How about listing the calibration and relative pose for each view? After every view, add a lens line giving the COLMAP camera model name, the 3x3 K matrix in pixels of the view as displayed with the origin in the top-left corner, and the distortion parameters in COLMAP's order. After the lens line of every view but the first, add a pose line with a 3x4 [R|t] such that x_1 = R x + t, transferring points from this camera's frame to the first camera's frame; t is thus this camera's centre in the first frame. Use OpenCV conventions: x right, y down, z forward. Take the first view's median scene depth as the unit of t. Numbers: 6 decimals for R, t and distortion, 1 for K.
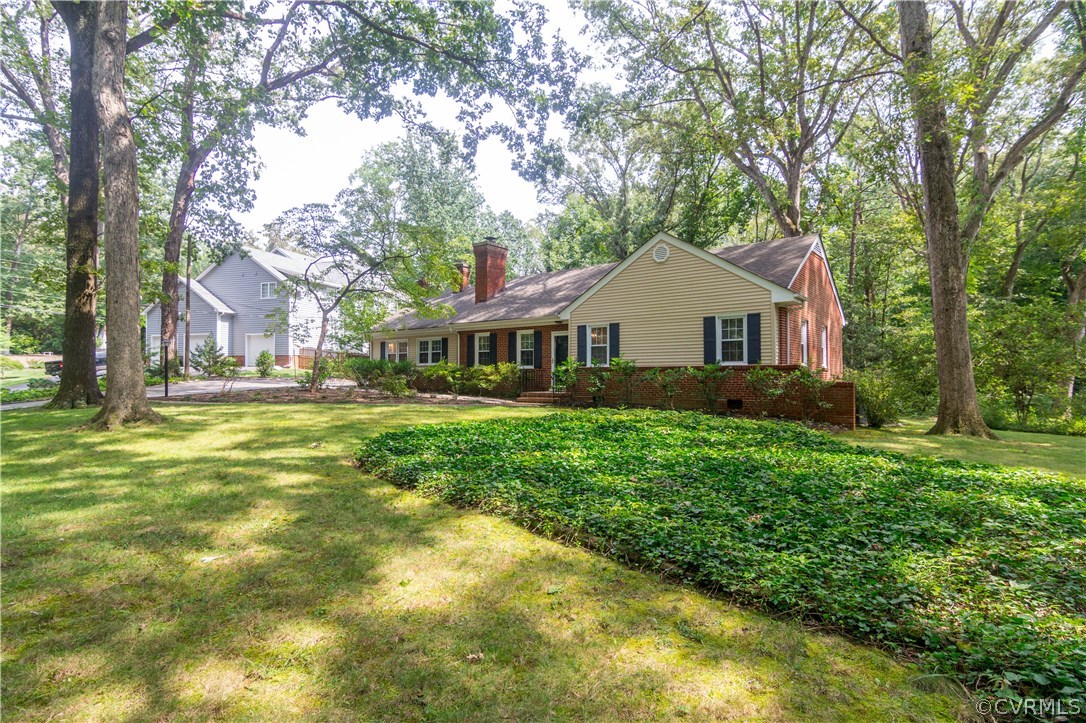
lens RADIAL K [[537.4, 0, 543.0], [0, 537.4, 361.5], [0, 0, 1]] dist [-0.001189, 0.000830]
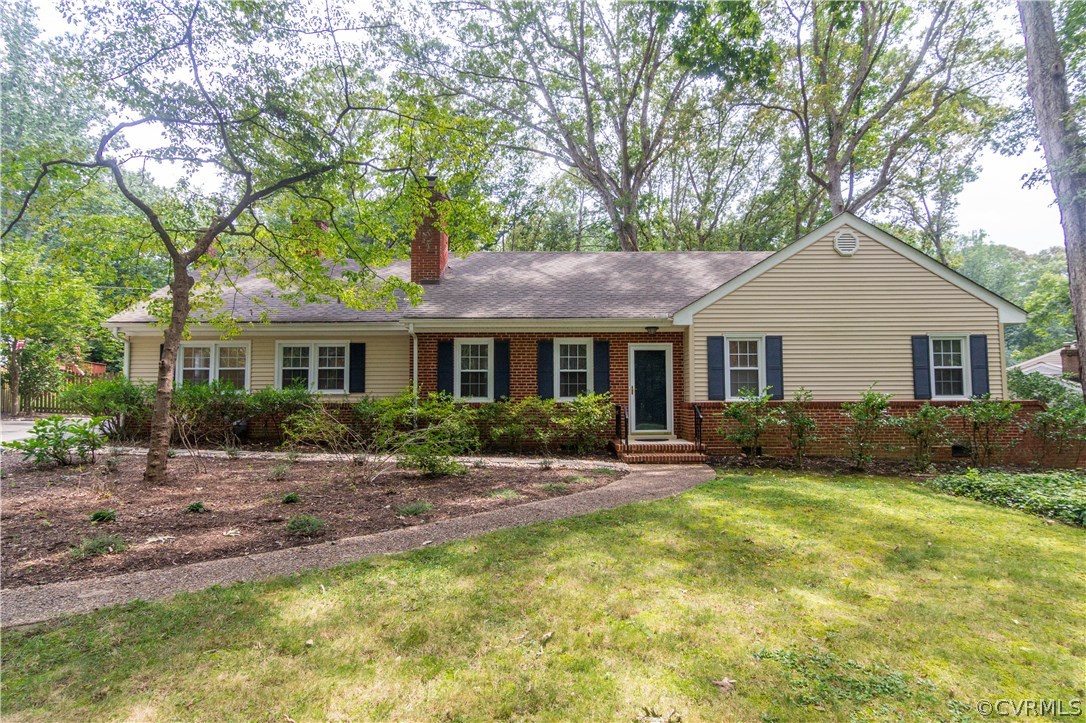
lens RADIAL K [[549.4, 0, 530.9], [0, 549.4, 361.0], [0, 0, 1]] dist [0.002272, 0.001021]
pose [[0.780497, 0.044880, 0.623546, -0.496726], [-0.012549, 0.998344, -0.056148, 0.001934], [-0.625033, 0.035998, 0.779768, 0.622964]]
